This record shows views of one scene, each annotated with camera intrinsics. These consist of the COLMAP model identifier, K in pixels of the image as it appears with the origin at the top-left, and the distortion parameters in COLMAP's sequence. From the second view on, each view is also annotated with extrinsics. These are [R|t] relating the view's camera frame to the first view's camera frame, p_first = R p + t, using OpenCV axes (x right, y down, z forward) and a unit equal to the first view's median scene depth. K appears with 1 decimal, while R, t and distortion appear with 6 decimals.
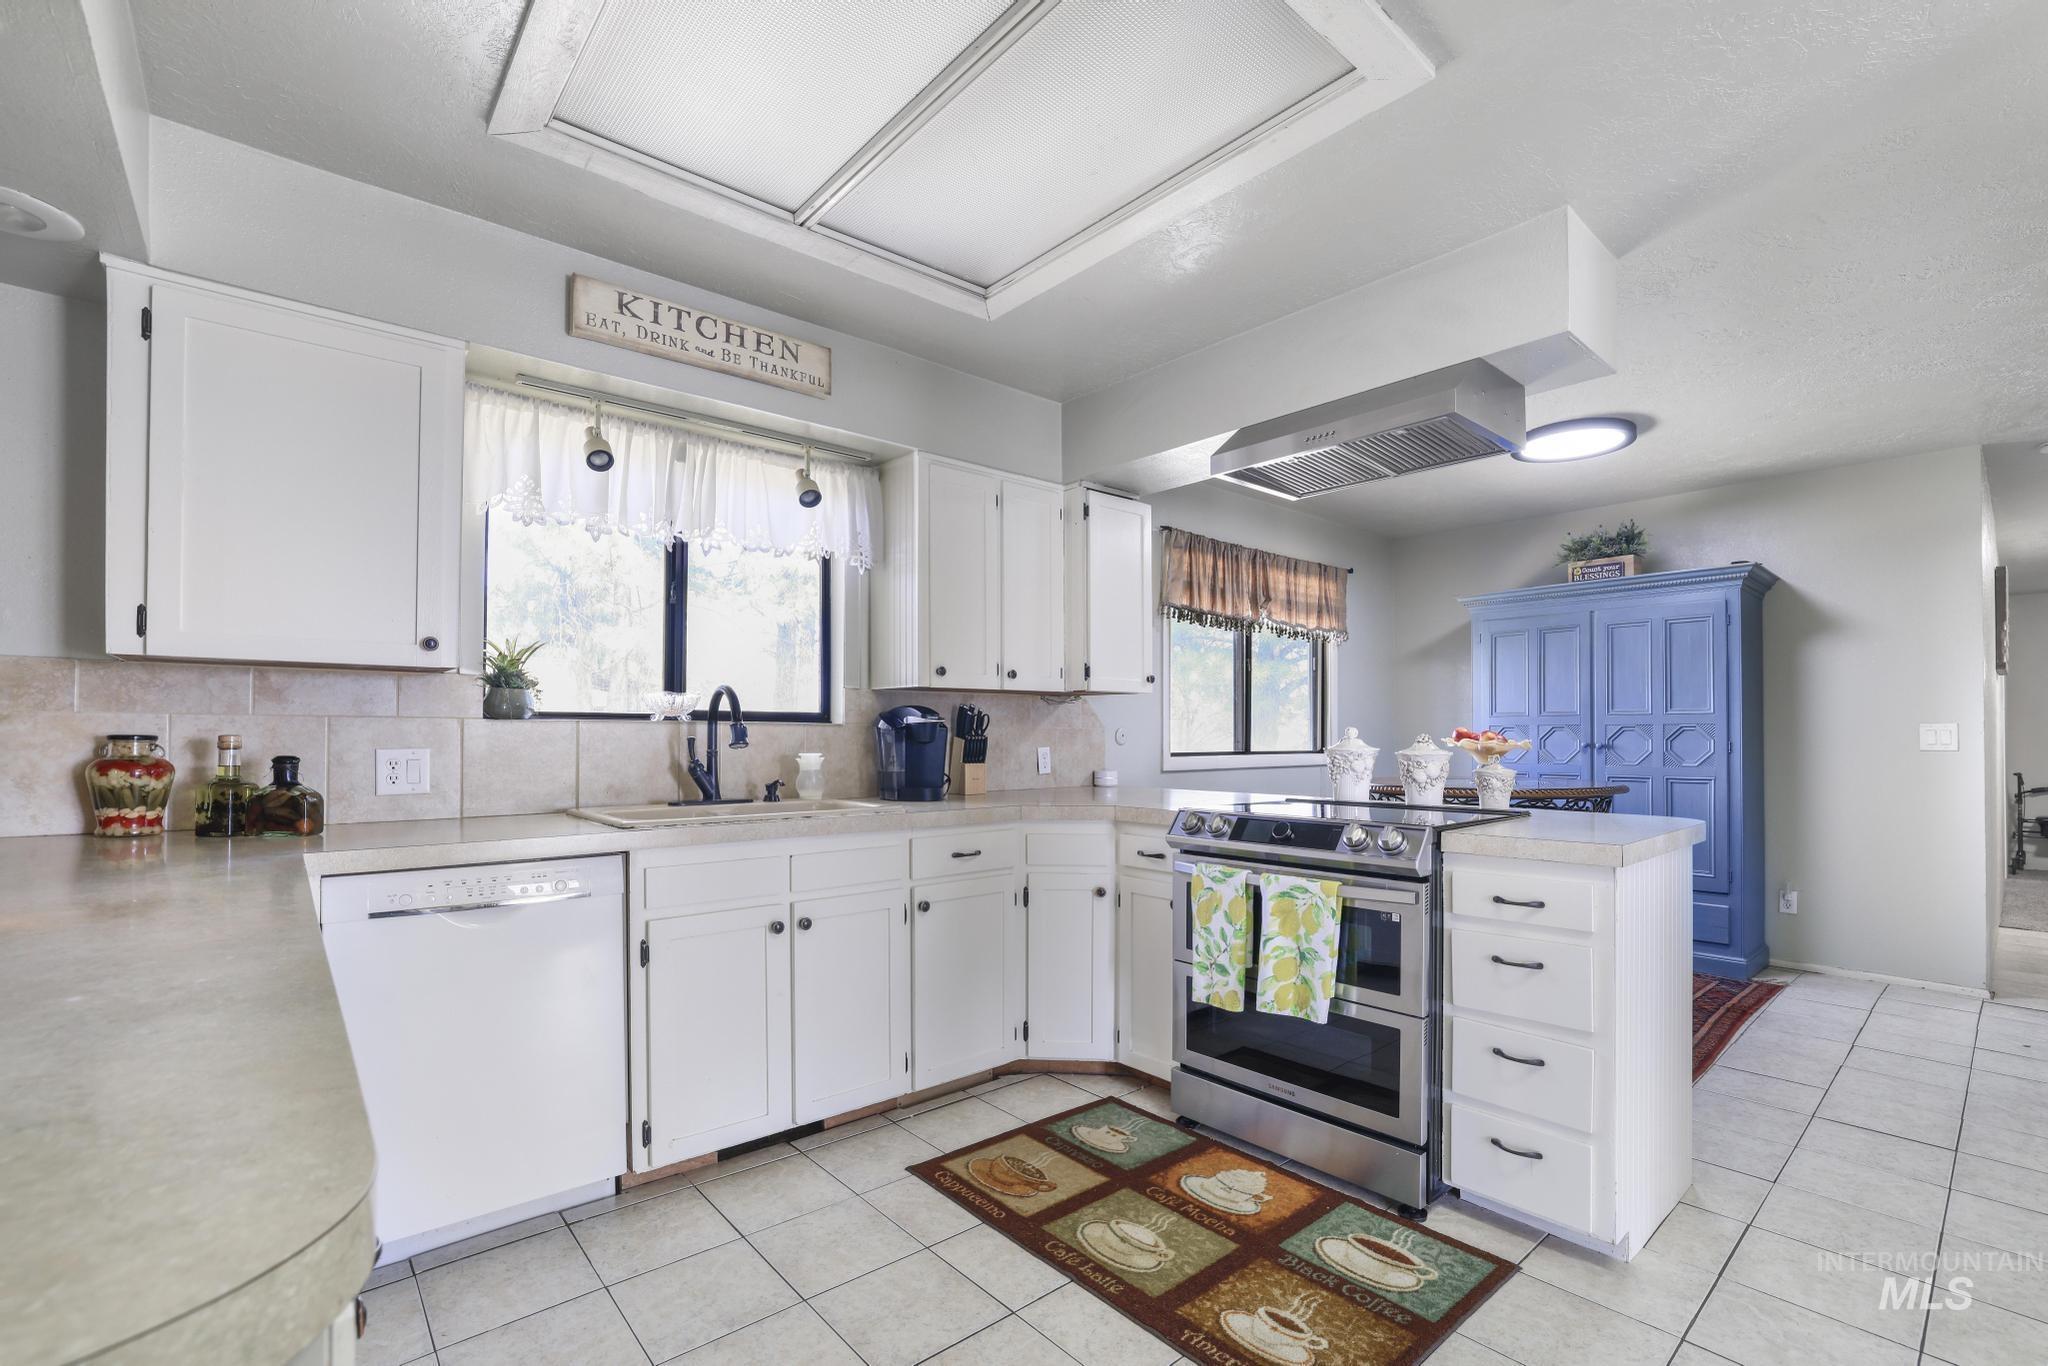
lens RADIAL K [[926.5, 0, 1018.1], [0, 926.5, 723.1], [0, 0, 1]] dist [-0.000222, 0.001748]
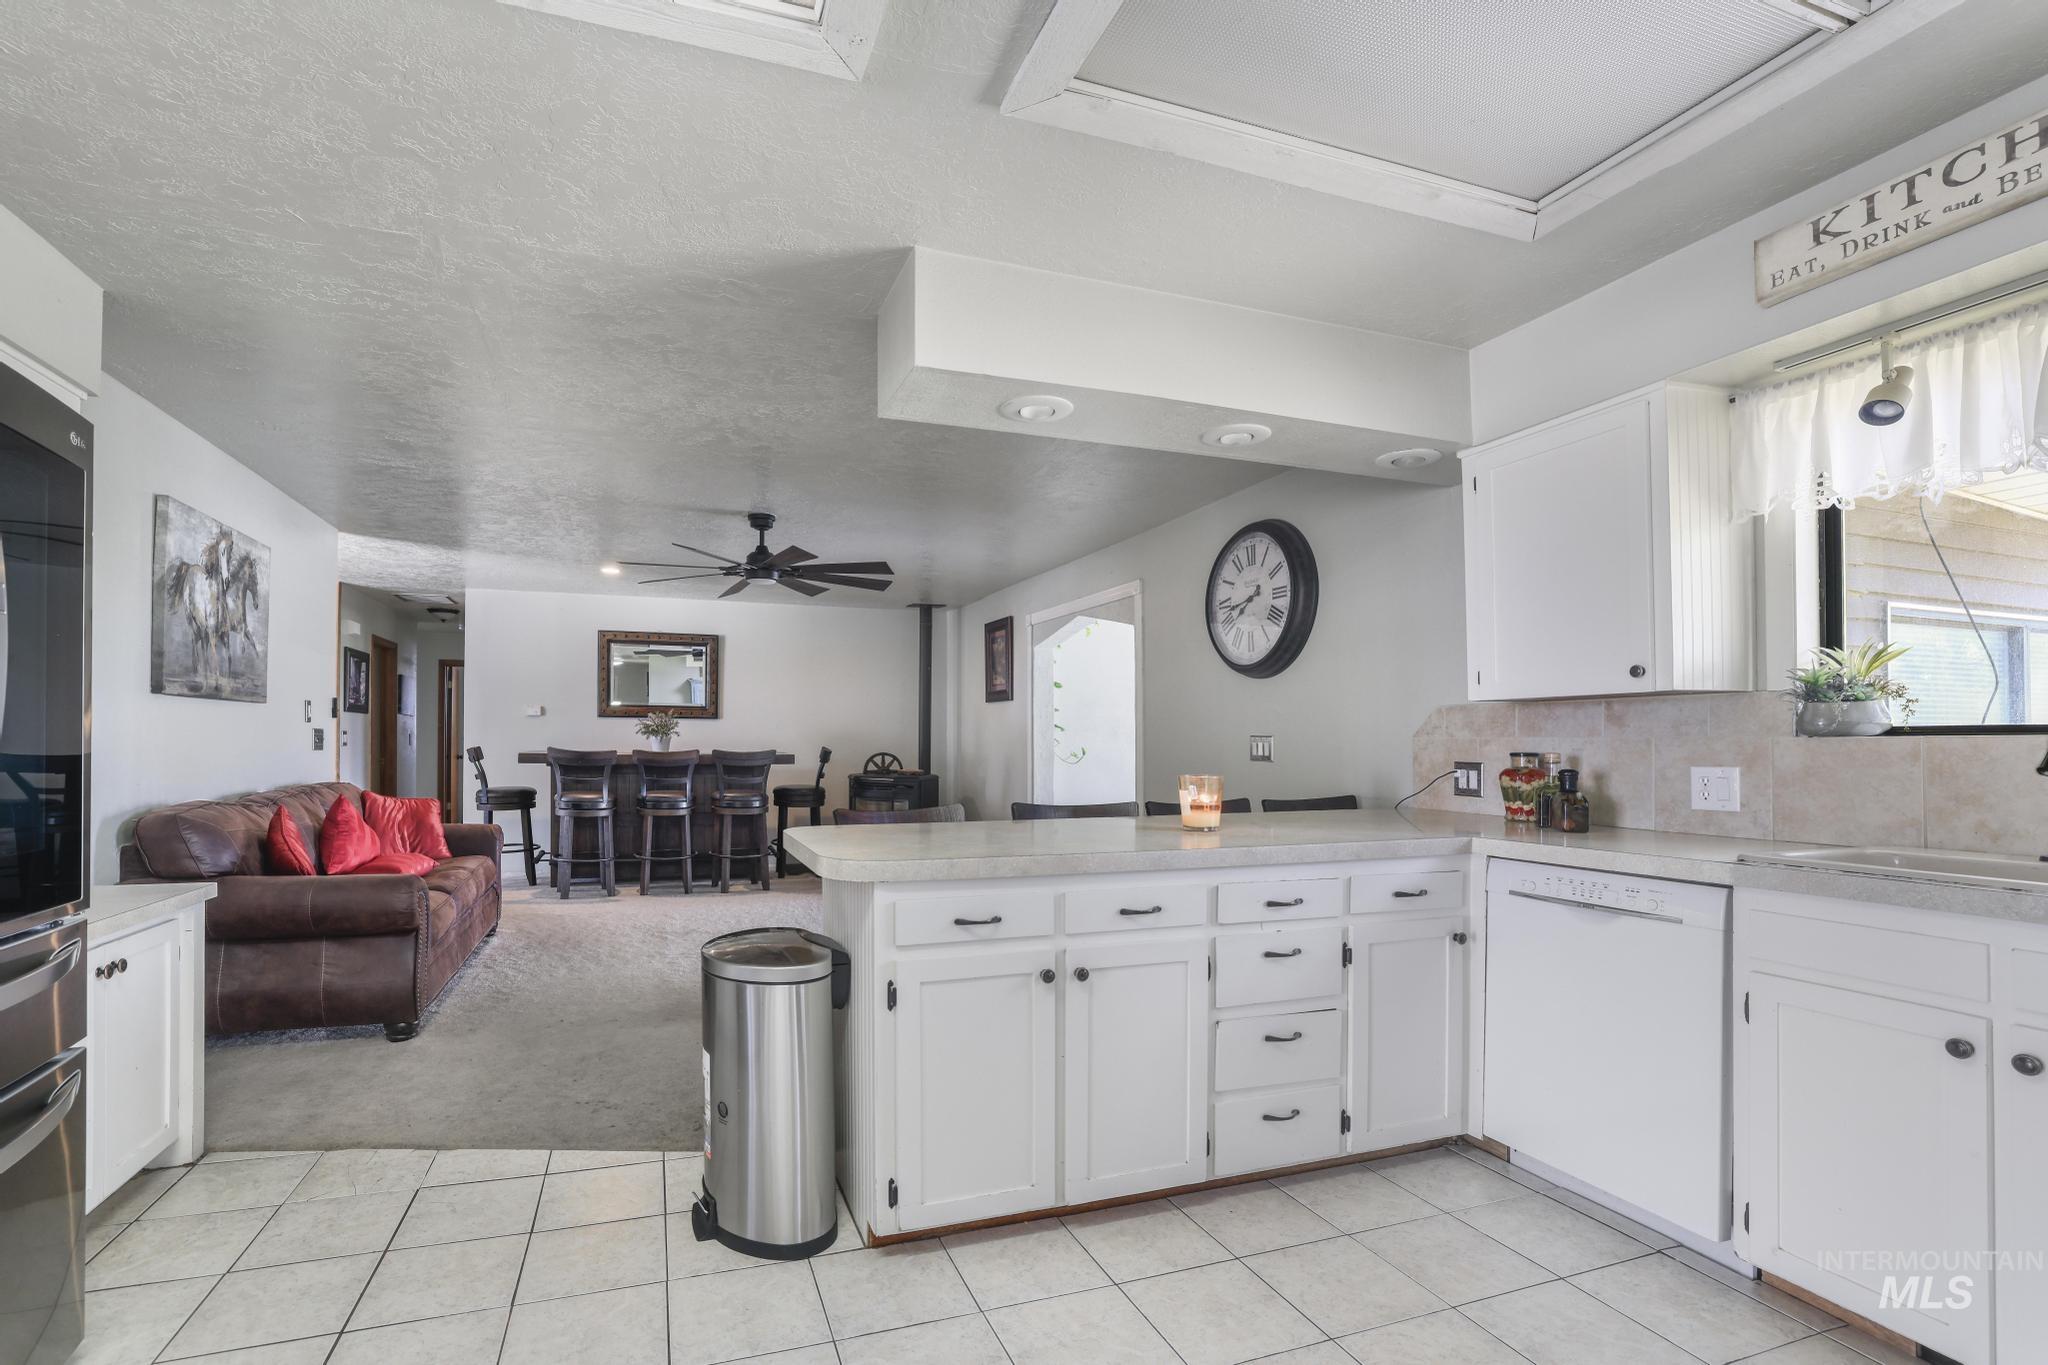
lens RADIAL K [[926.5, 0, 1013.1], [0, 926.5, 746.2], [0, 0, 1]] dist [-0.000222, 0.001748]
pose [[-0.303313, -0.003334, -0.952885, 0.594743], [0.010147, 0.999926, -0.006729, 0.003357], [0.952837, -0.011710, -0.303257, 0.579196]]
